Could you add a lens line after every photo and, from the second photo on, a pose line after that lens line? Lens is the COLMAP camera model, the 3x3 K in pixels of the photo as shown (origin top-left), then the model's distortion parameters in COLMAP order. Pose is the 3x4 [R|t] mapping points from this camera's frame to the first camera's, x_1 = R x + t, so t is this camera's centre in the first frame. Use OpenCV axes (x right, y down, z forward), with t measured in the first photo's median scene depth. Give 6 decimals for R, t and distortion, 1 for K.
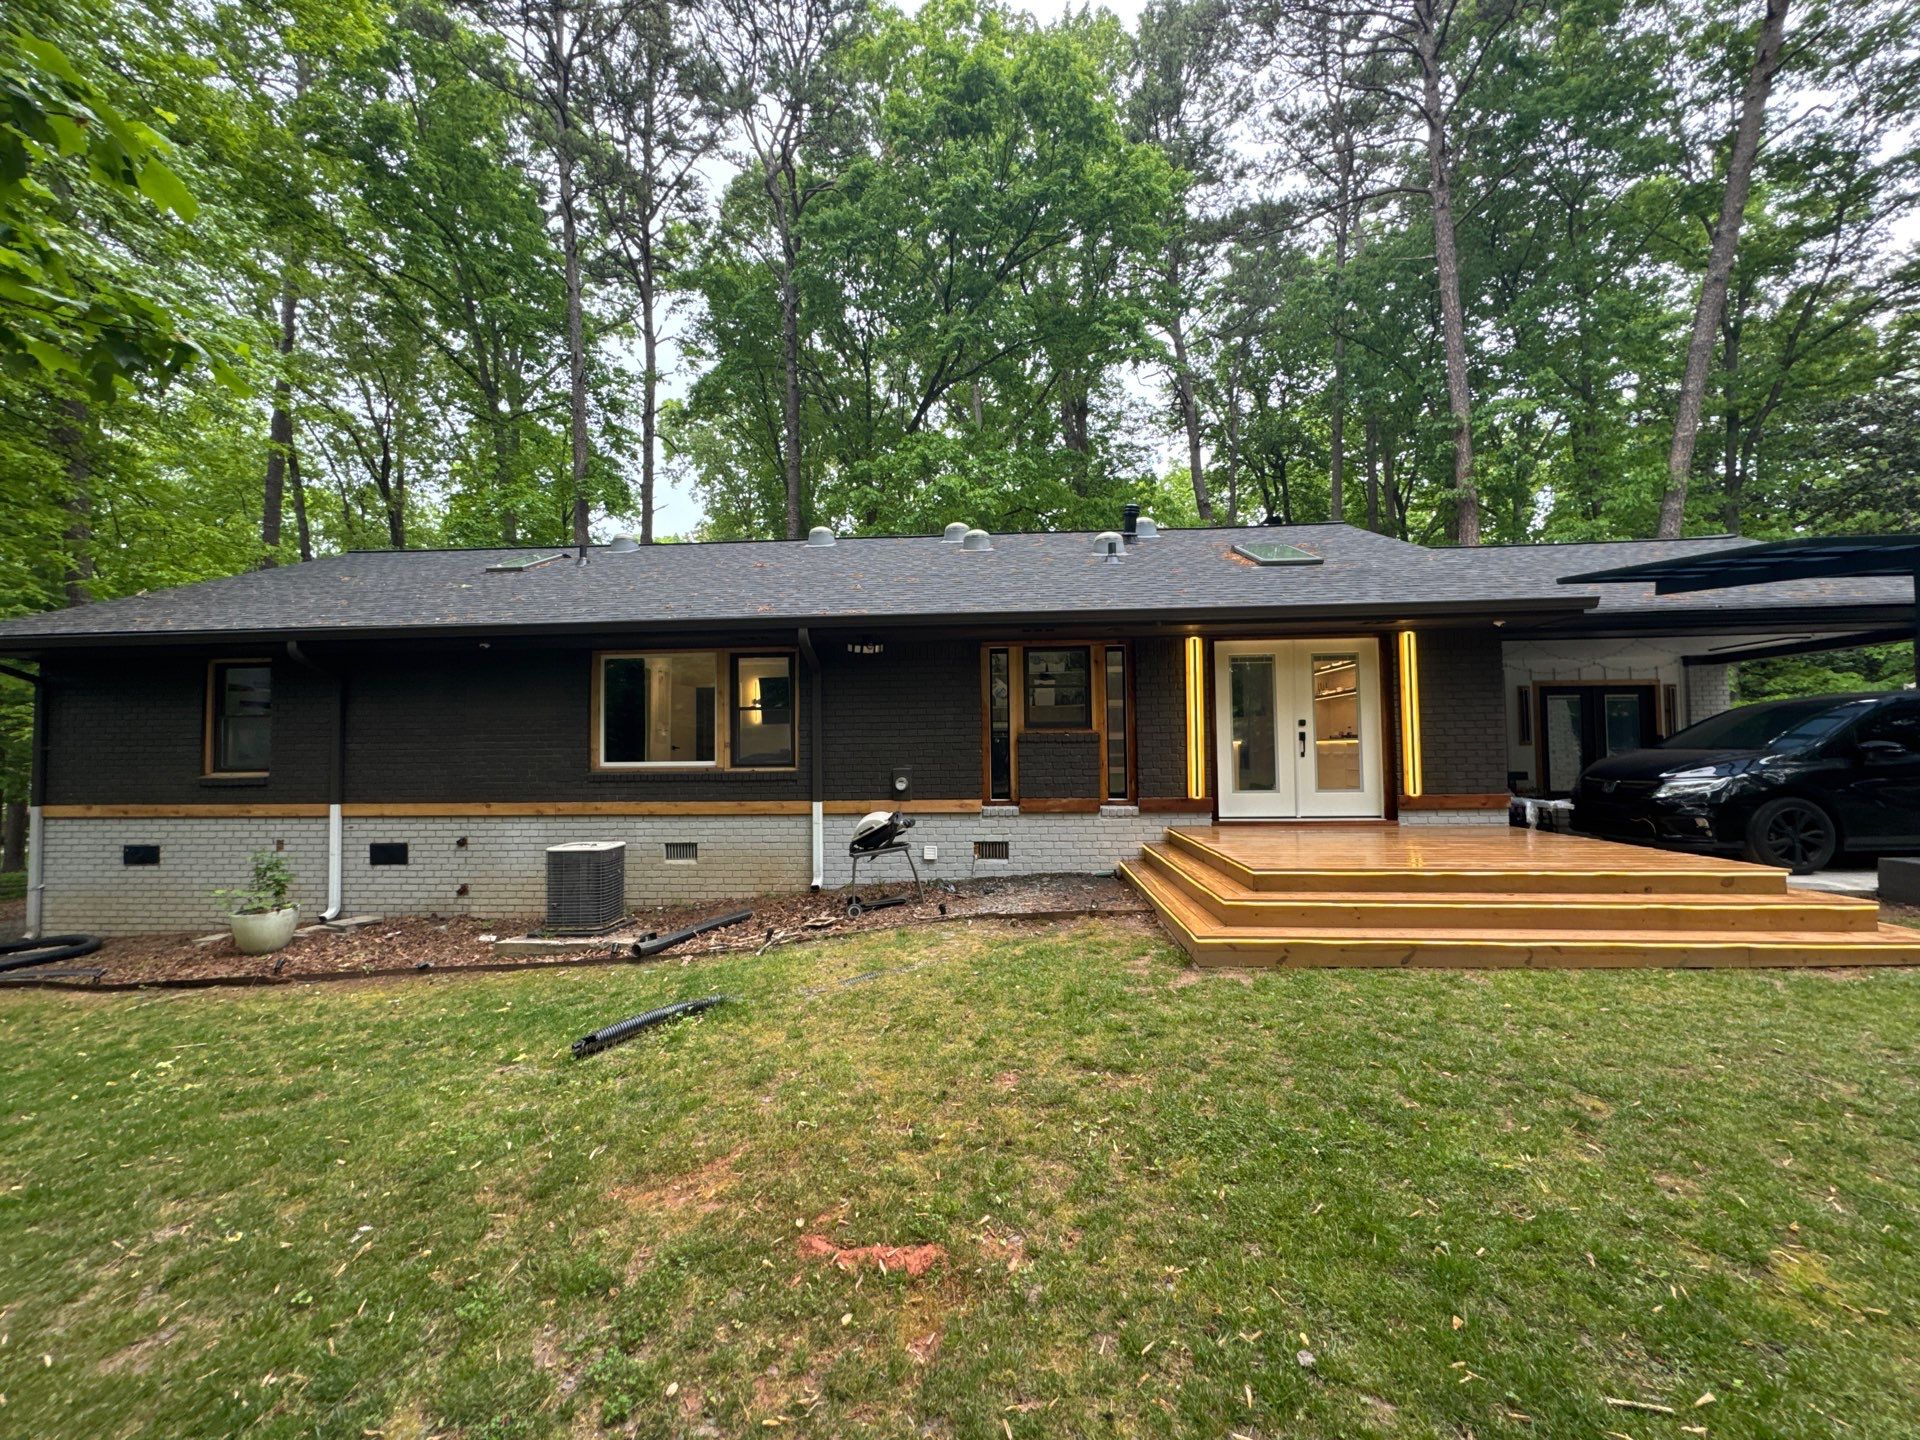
lens RADIAL K [[765.5, 0, 960.0], [0, 765.5, 720.0], [0, 0, 1]] dist [-0.003179, 0.000292]
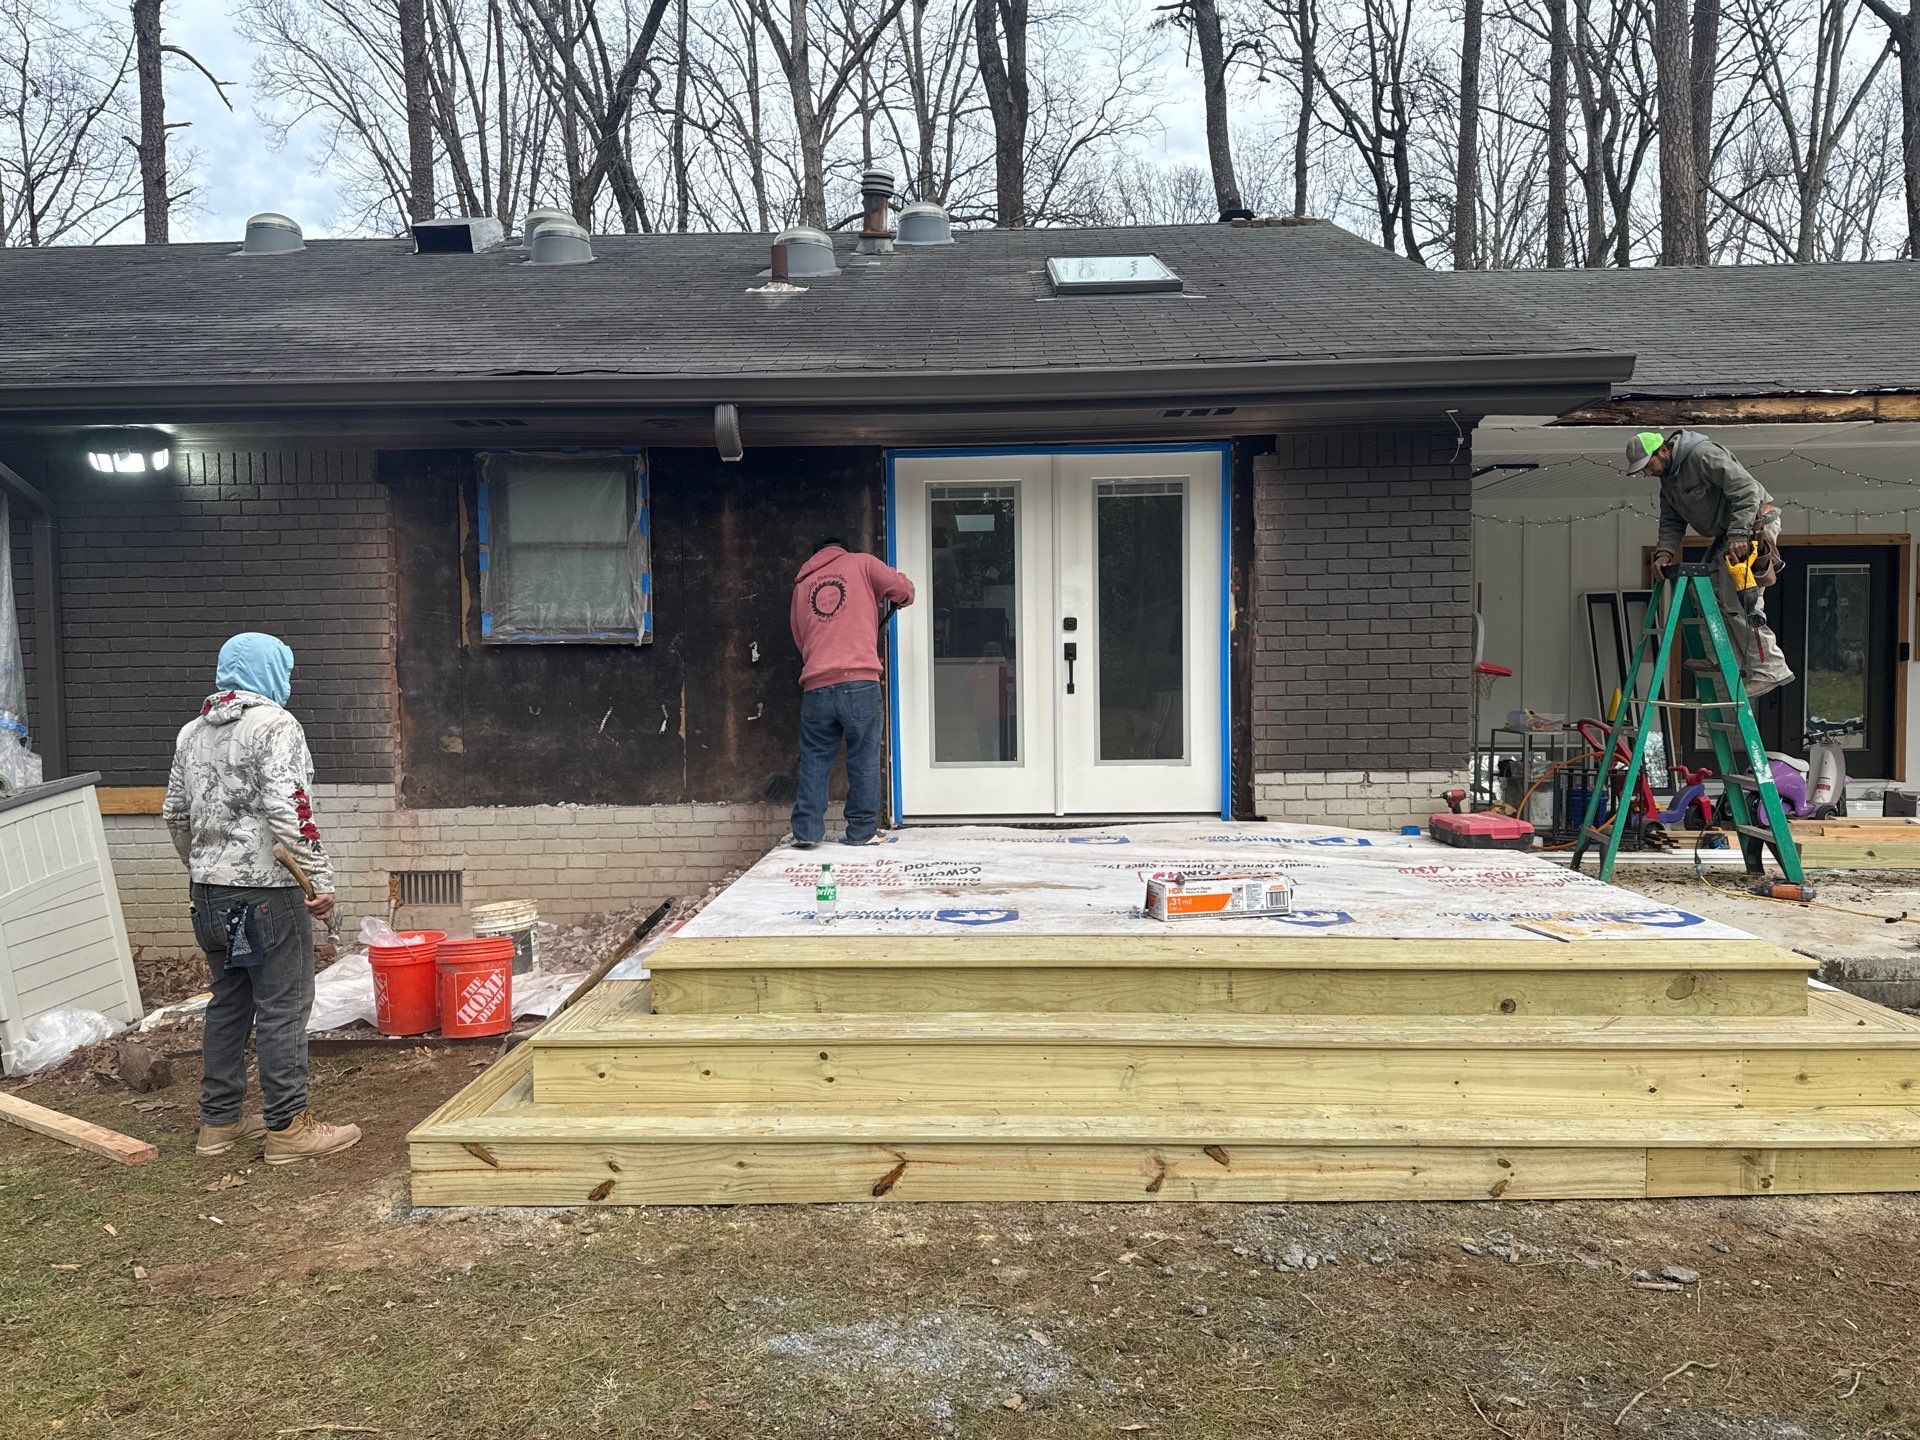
lens RADIAL K [[1359.6, 0, 956.3], [0, 1359.6, 715.6], [0, 0, 1]] dist [0.026259, -0.024500]
pose [[0.998877, -0.002489, 0.047310, 0.327953], [-0.001309, 0.996787, 0.080089, -0.006386], [-0.047357, -0.080061, 0.995664, 0.139812]]
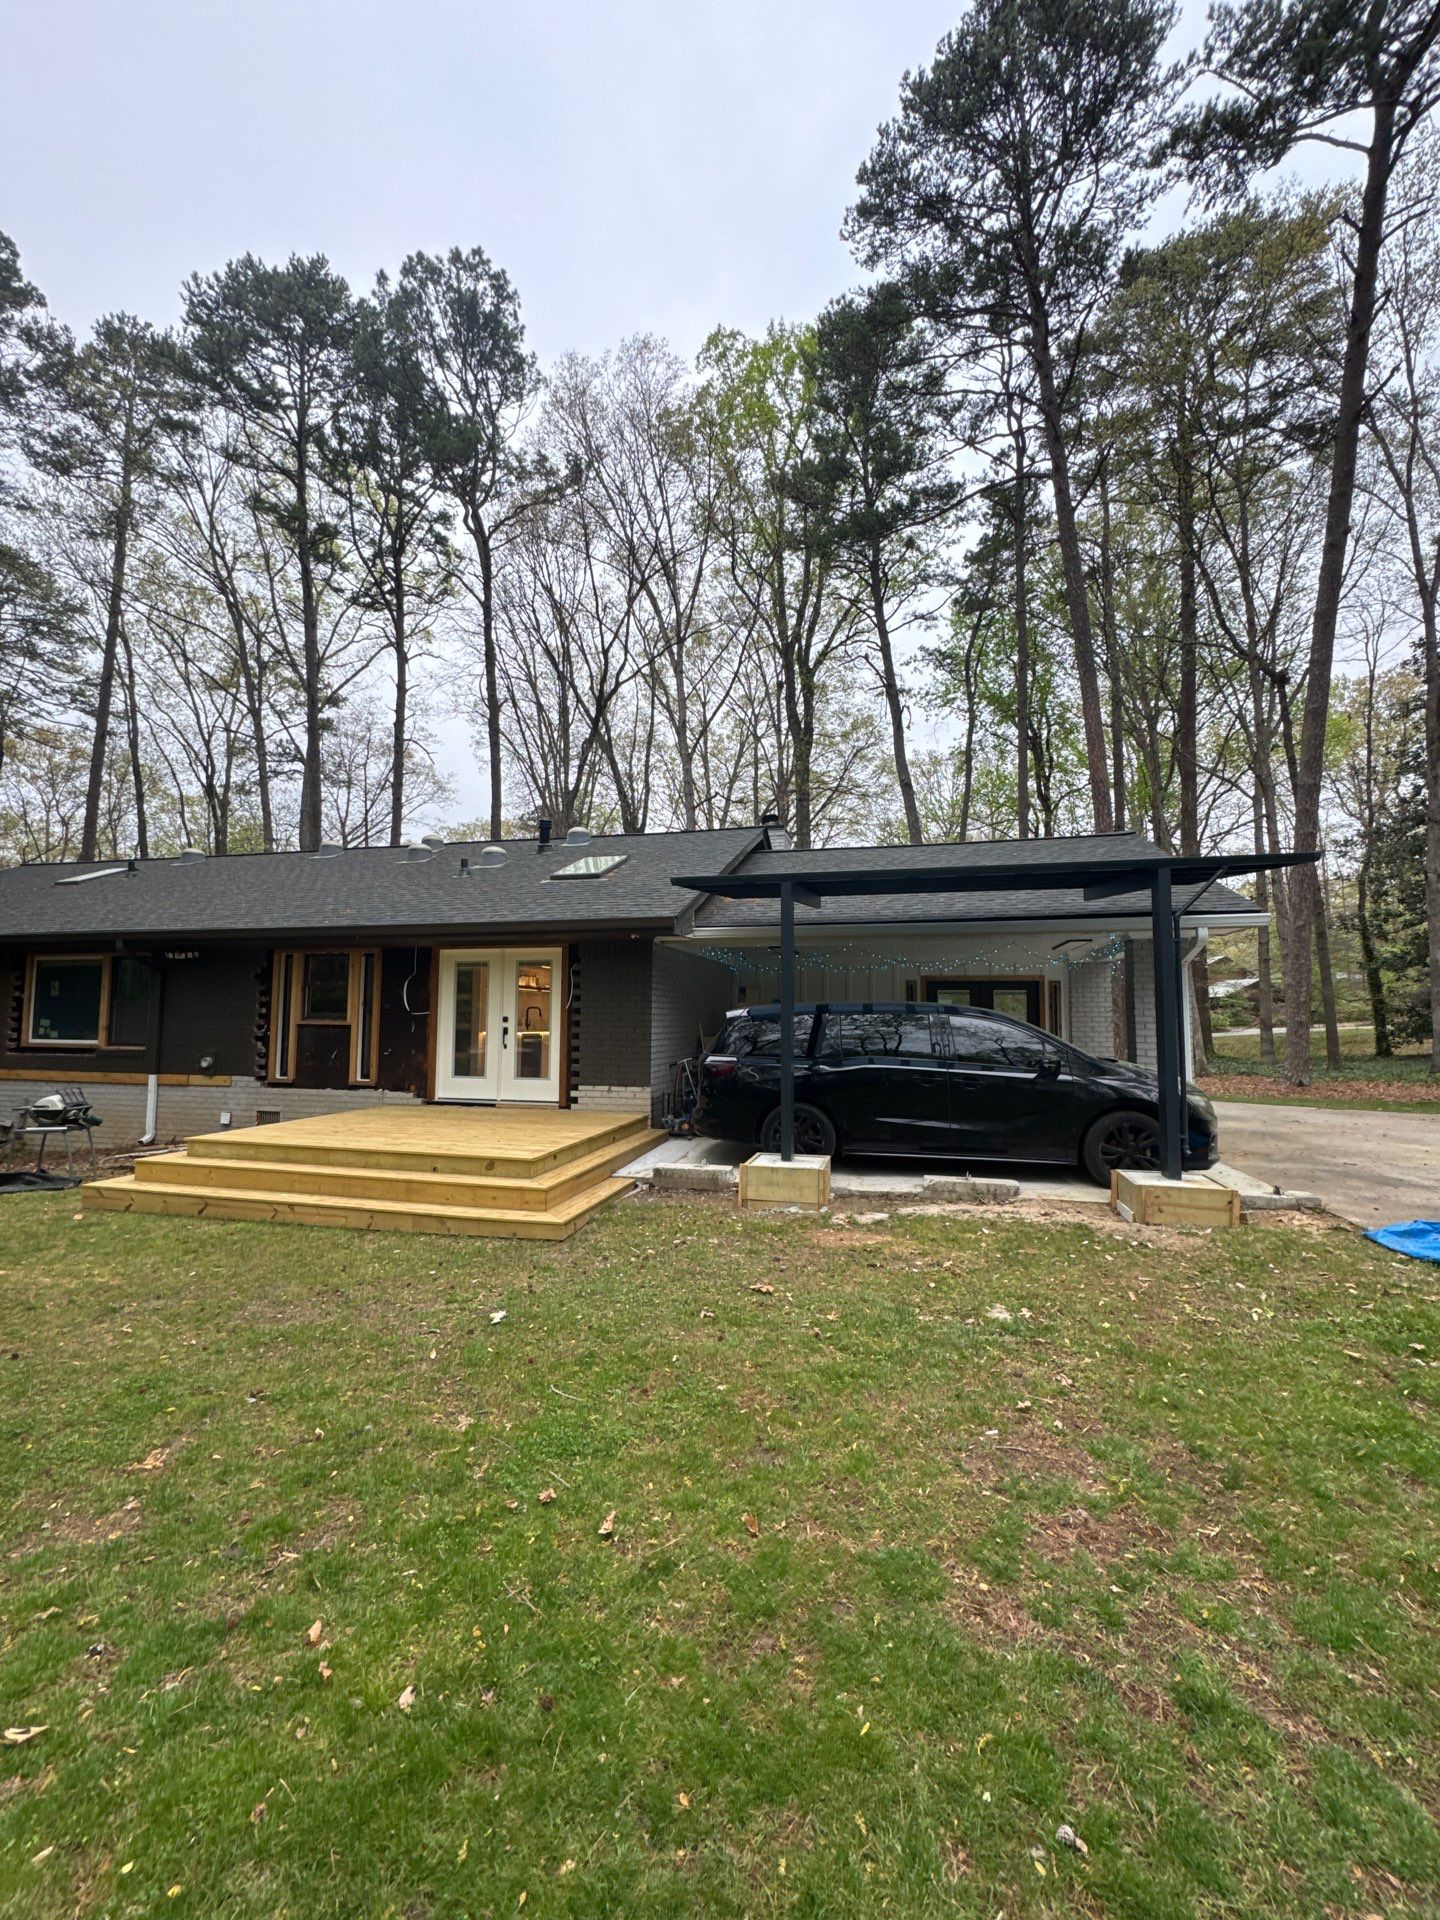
lens RADIAL K [[765.5, 0, 721.9], [0, 765.5, 960.5], [0, 0, 1]] dist [-0.003179, 0.000292]
pose [[0.987229, 0.005214, -0.159224, 0.940664], [-0.010486, 0.999423, -0.032294, -0.050994], [0.158964, 0.033551, 0.986714, -0.103232]]
